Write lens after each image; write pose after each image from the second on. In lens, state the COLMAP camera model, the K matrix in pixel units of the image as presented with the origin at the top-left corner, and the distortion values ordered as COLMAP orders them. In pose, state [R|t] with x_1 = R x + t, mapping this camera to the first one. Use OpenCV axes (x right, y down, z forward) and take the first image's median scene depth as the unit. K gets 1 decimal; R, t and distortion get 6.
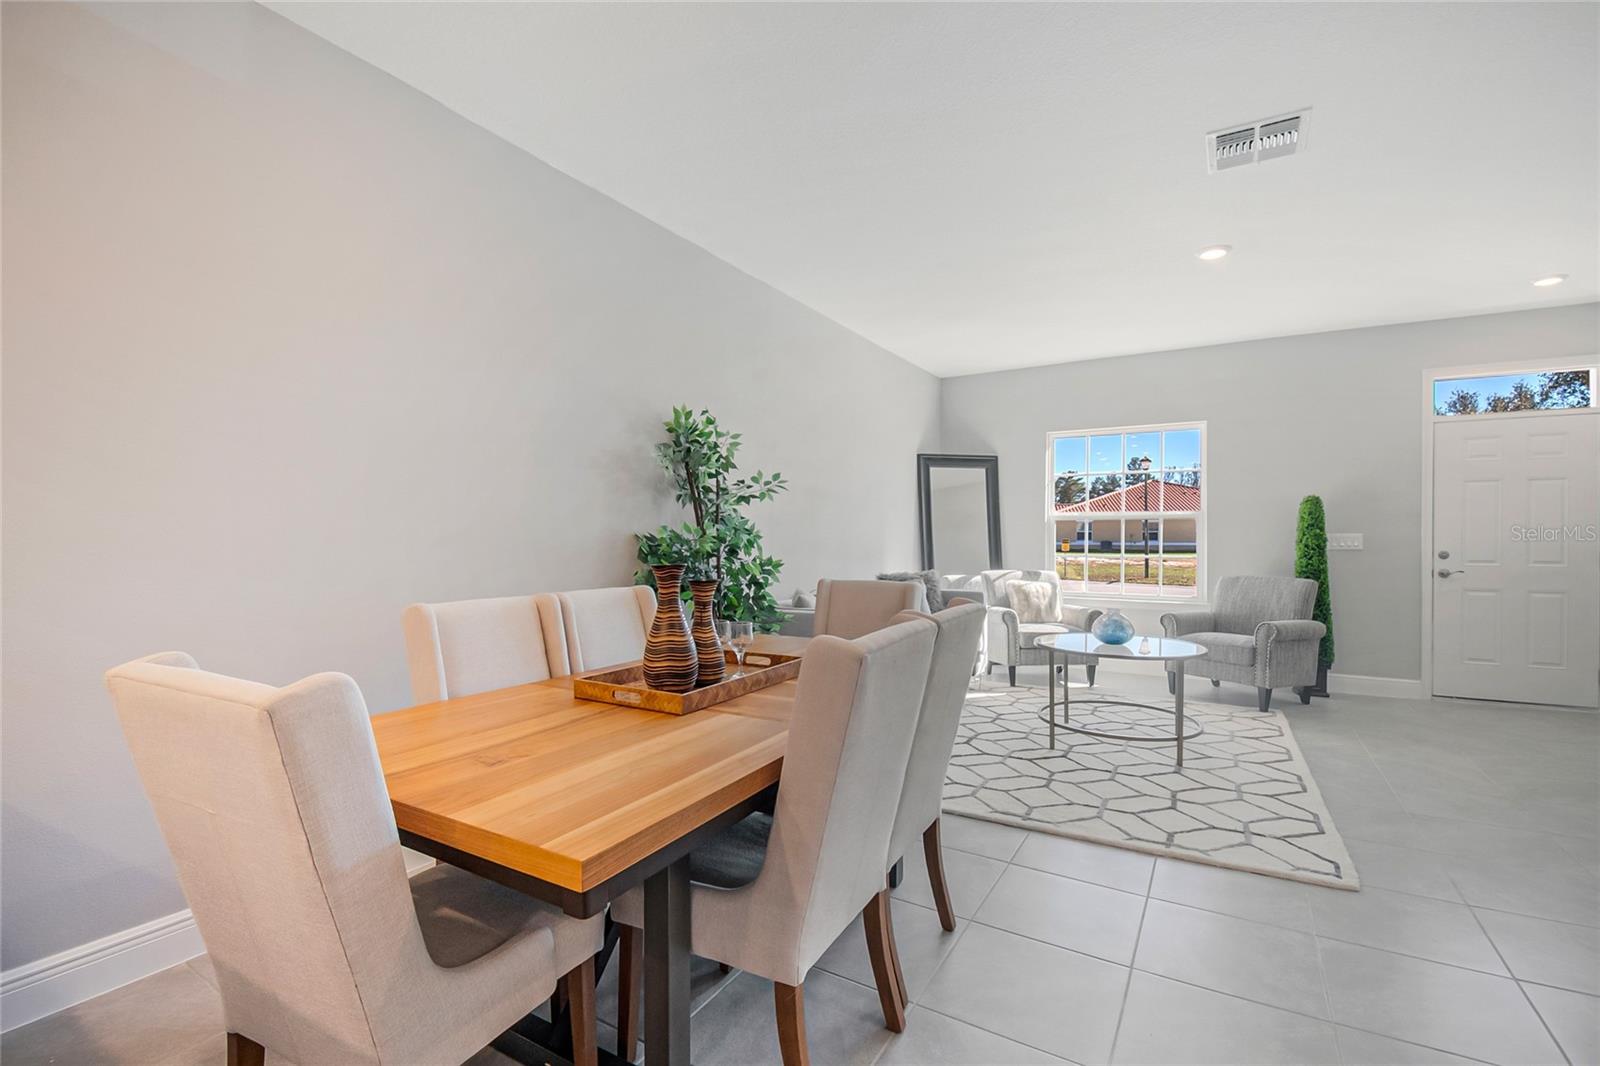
lens RADIAL K [[705.4, 0, 805.4], [0, 705.4, 546.3], [0, 0, 1]] dist [0.007663, -0.011678]
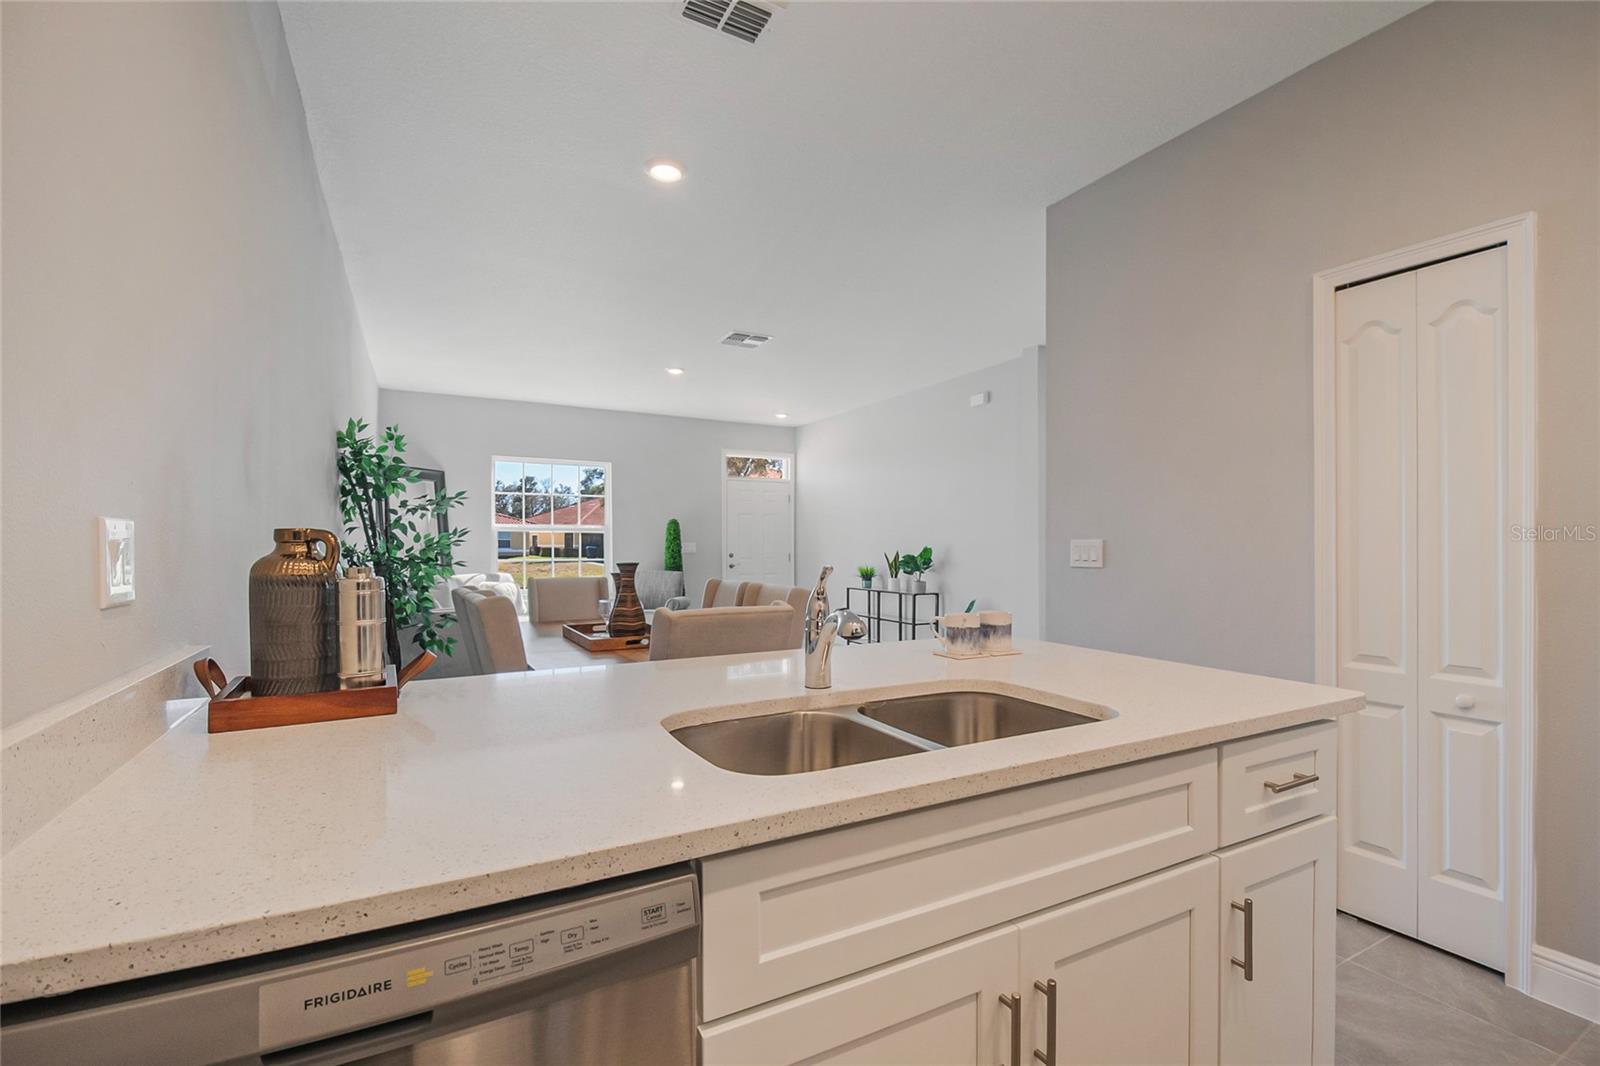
lens RADIAL K [[705.4, 0, 800.1], [0, 705.4, 539.1], [0, 0, 1]] dist [0.007663, -0.011678]
pose [[0.520212, 0.008520, 0.853995, -0.480917], [0.008950, 0.999841, -0.015426, 0.000058], [-0.853990, 0.015668, 0.520053, -0.060550]]
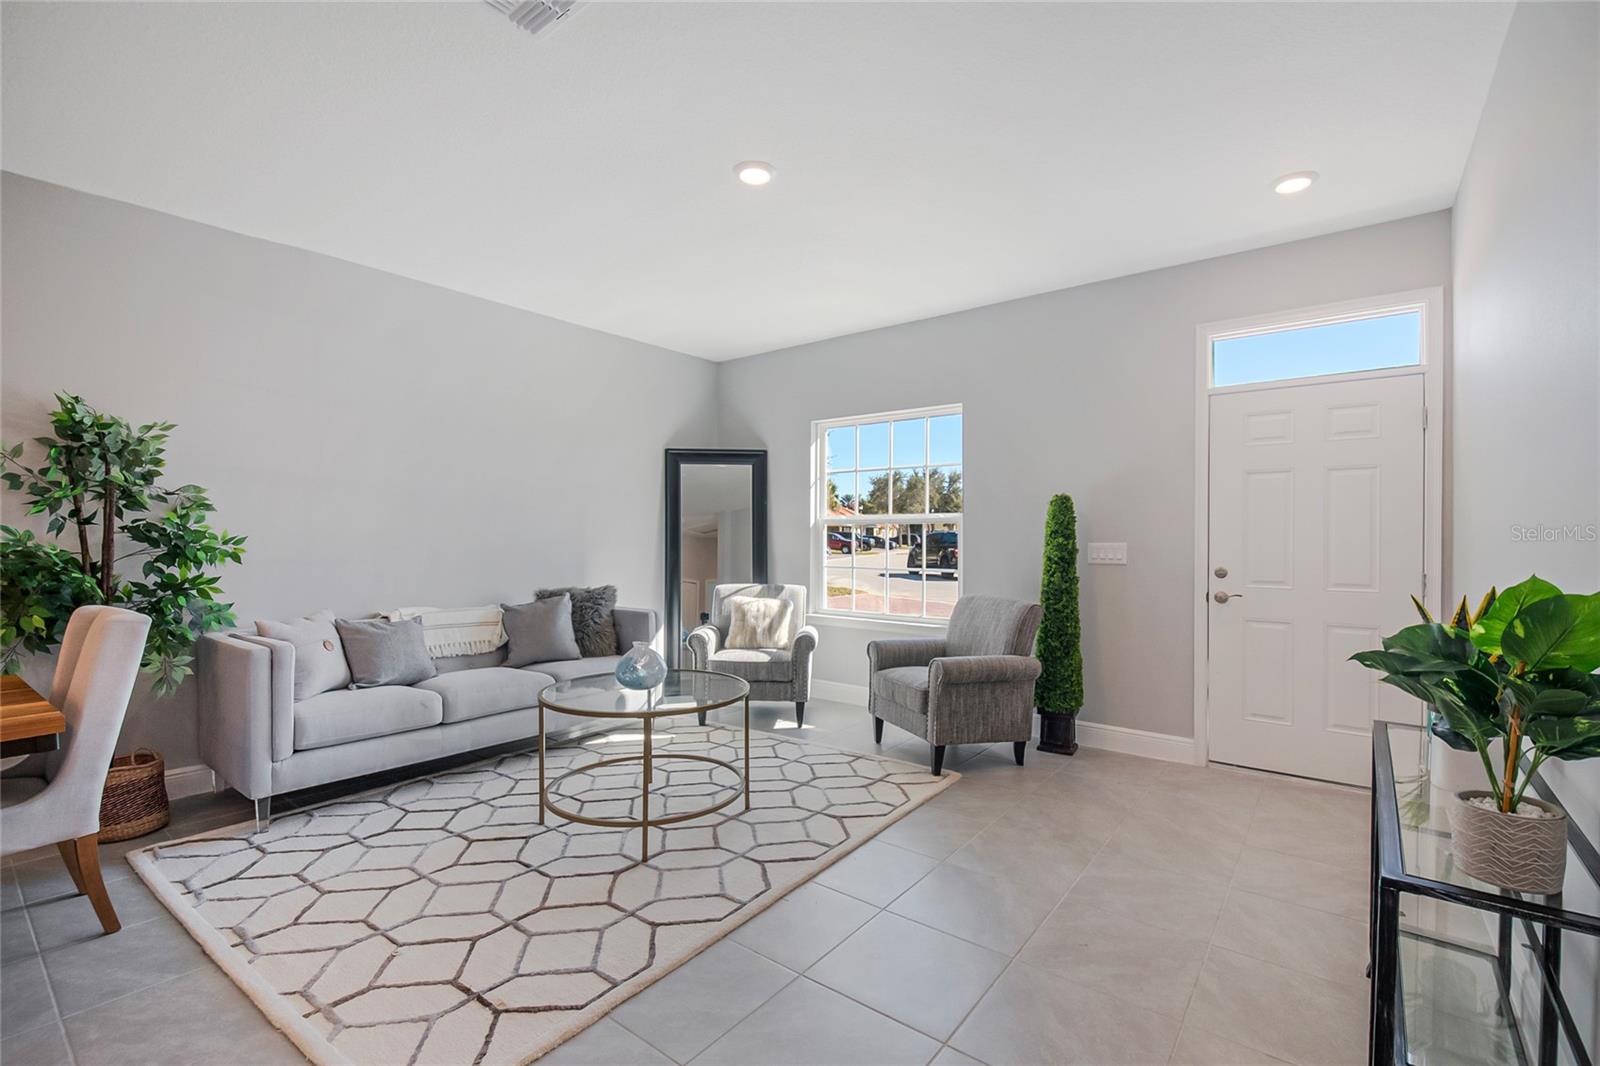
lens RADIAL K [[705.4, 0, 810.3], [0, 705.4, 541.2], [0, 0, 1]] dist [0.007663, -0.011678]
pose [[0.993533, 0.002868, -0.113505, 0.528256], [-0.003475, 0.999981, -0.005148, -0.015303], [0.113488, 0.005509, 0.993524, 0.187266]]
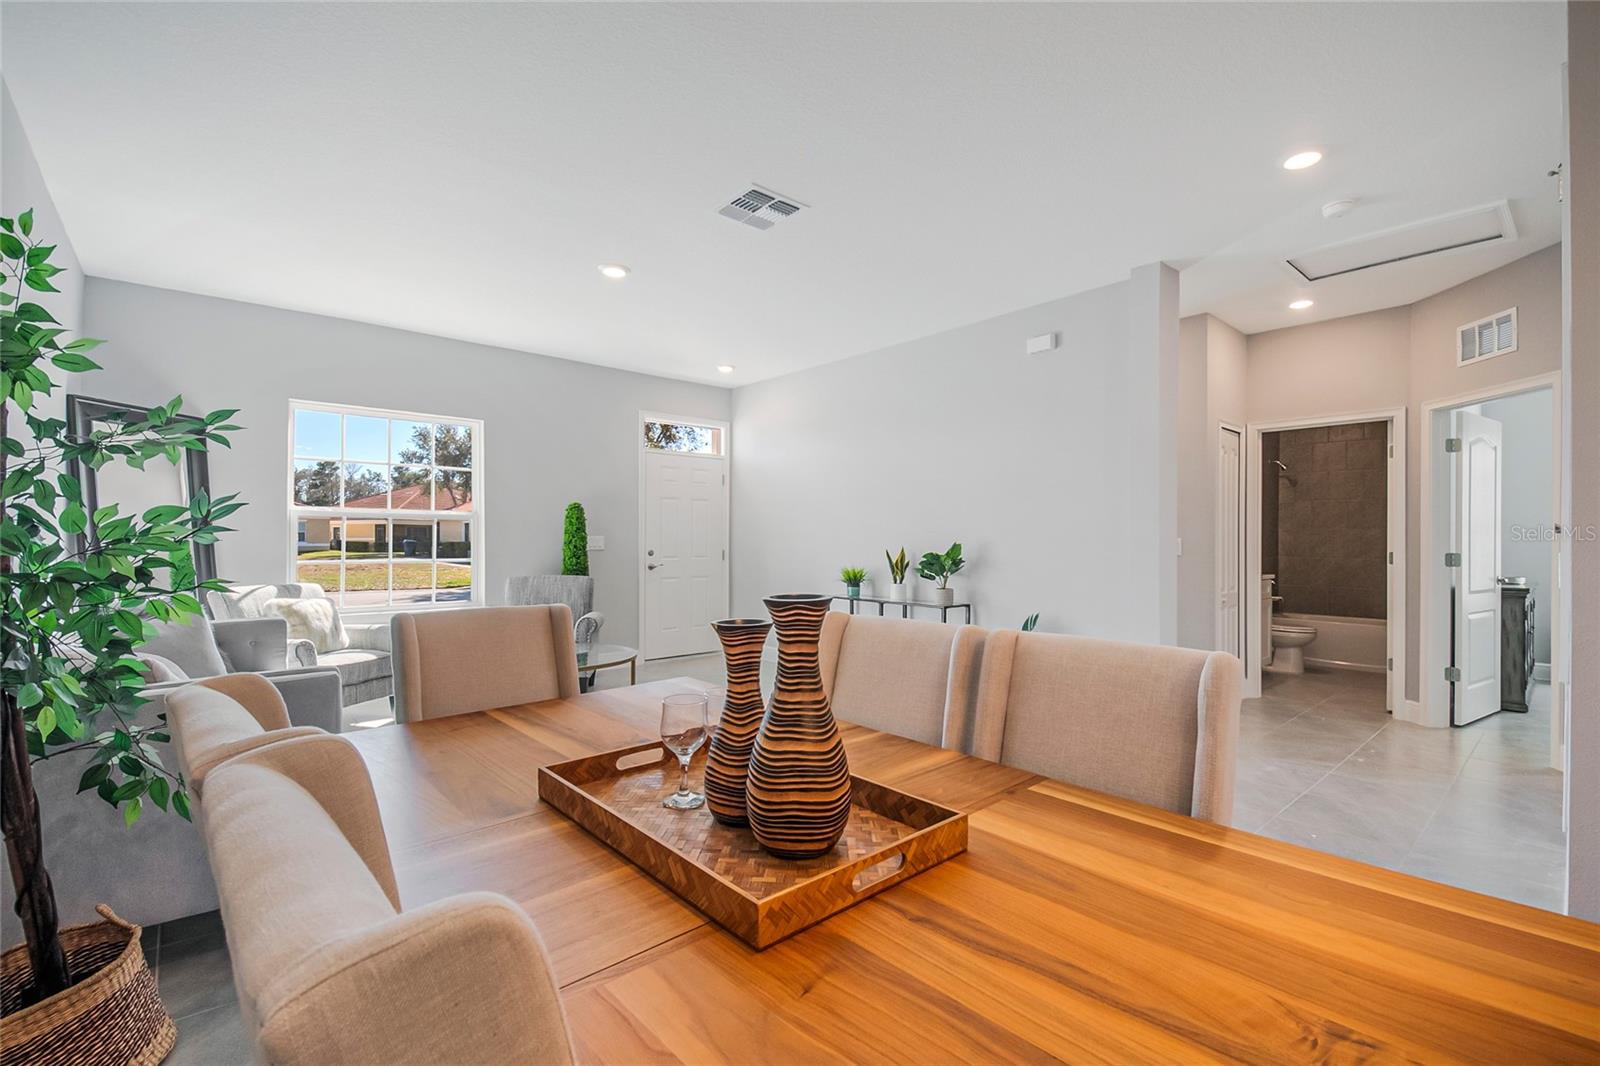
lens RADIAL K [[705.4, 0, 804.5], [0, 705.4, 529.4], [0, 0, 1]] dist [0.007663, -0.011678]
pose [[0.312806, 0.015569, 0.949689, -0.242511], [0.008771, 0.999776, -0.019279, -0.004163], [-0.949777, 0.014360, 0.312599, 0.296273]]
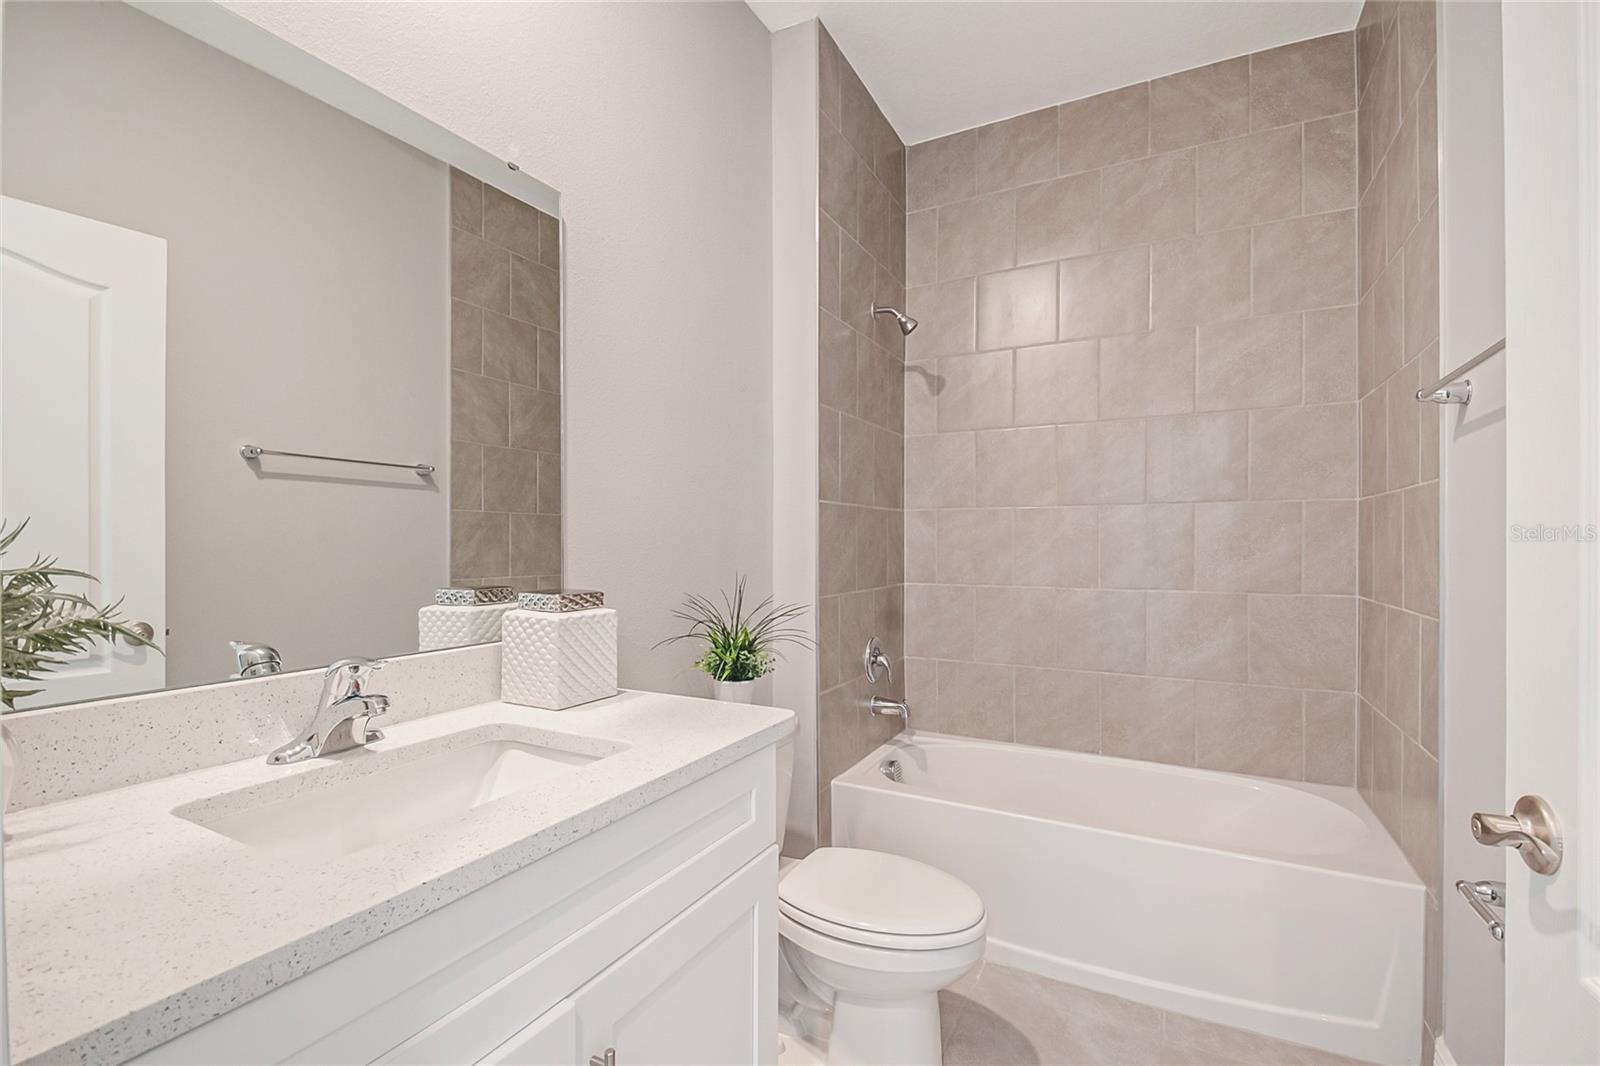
lens RADIAL K [[705.4, 0, 794.4], [0, 705.4, 560.3], [0, 0, 1]] dist [0.007663, -0.011678]
pose [[-0.019842, -0.019193, 0.999619, 0.856627], [0.022559, 0.999553, 0.019639, 0.001829], [-0.999549, 0.022940, -0.019400, -0.066852]]
